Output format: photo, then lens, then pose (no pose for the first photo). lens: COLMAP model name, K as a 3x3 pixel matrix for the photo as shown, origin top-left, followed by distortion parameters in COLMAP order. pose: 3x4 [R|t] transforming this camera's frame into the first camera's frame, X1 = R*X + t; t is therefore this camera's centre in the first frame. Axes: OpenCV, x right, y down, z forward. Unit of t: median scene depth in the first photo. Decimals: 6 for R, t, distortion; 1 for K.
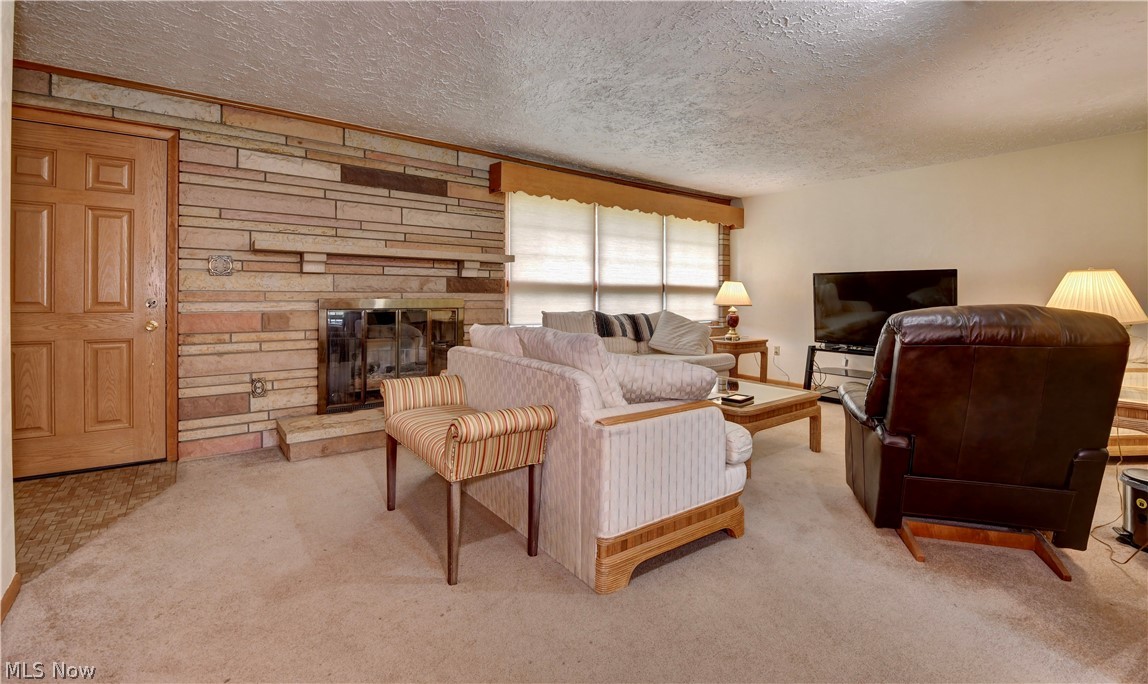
lens RADIAL K [[498.1, 0, 577.0], [0, 498.1, 298.1], [0, 0, 1]] dist [-0.001982, -0.012668]
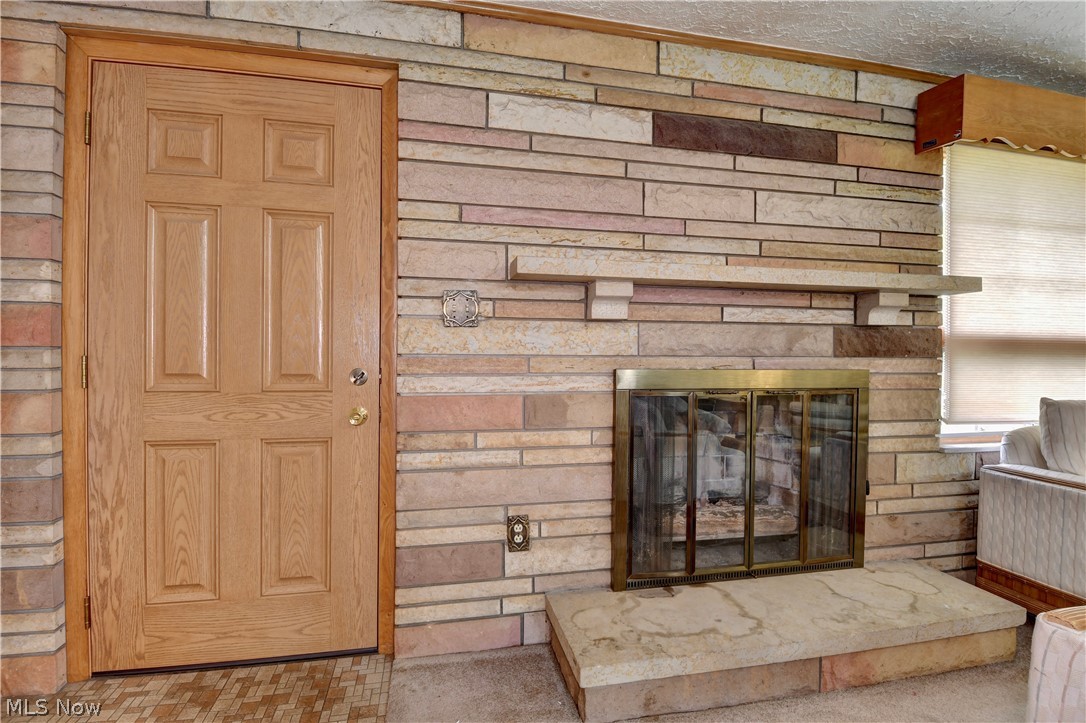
lens RADIAL K [[525.6, 0, 545.6], [0, 525.6, 357.3], [0, 0, 1]] dist [0.007015, -0.014764]
pose [[0.905232, 0.008426, -0.424834, -0.338471], [-0.006050, 0.999958, 0.006941, -0.014255], [0.424875, -0.003713, 0.905245, 0.450191]]
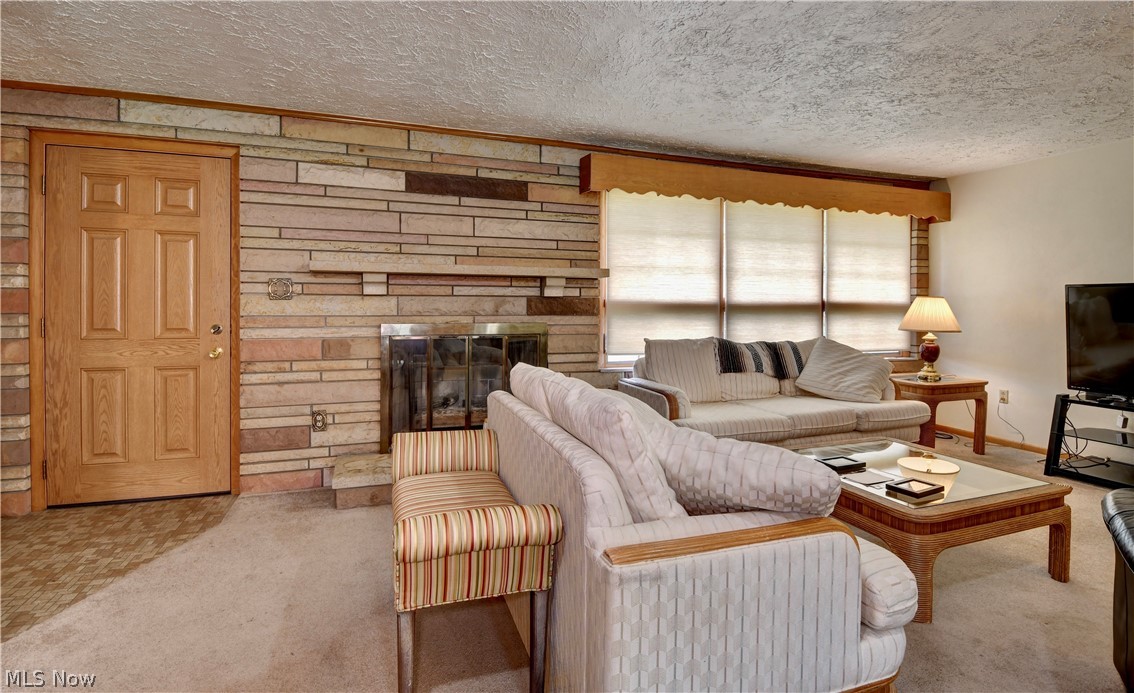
lens RADIAL K [[542.0, 0, 568.4], [0, 542.0, 312.4], [0, 0, 1]] dist [0.007489, -0.017508]
pose [[0.951537, 0.002493, -0.307525, 0.096586], [-0.000865, 0.999985, 0.005431, -0.023839], [0.307534, -0.004902, 0.951524, 0.171199]]
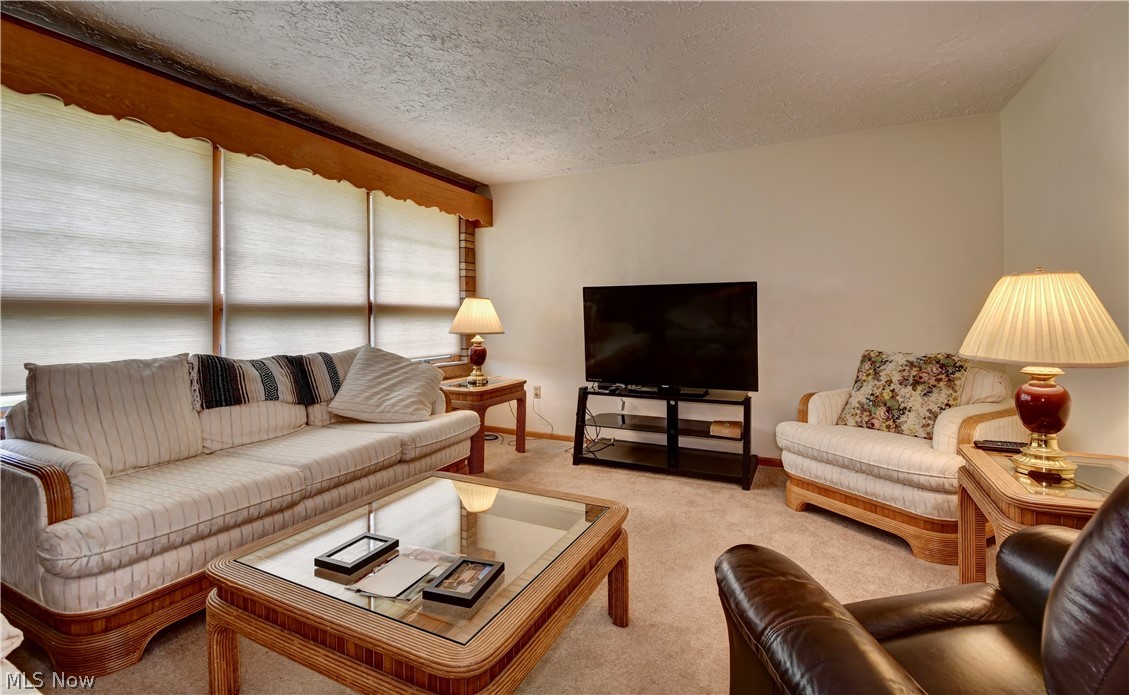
lens RADIAL K [[502.8, 0, 573.1], [0, 502.8, 312.9], [0, 0, 1]] dist [-0.016552, -0.002805]
pose [[0.892984, -0.007612, 0.450025, 0.189562], [0.013240, 0.999869, -0.009360, -0.007707], [-0.449894, 0.014316, 0.892967, 0.511389]]
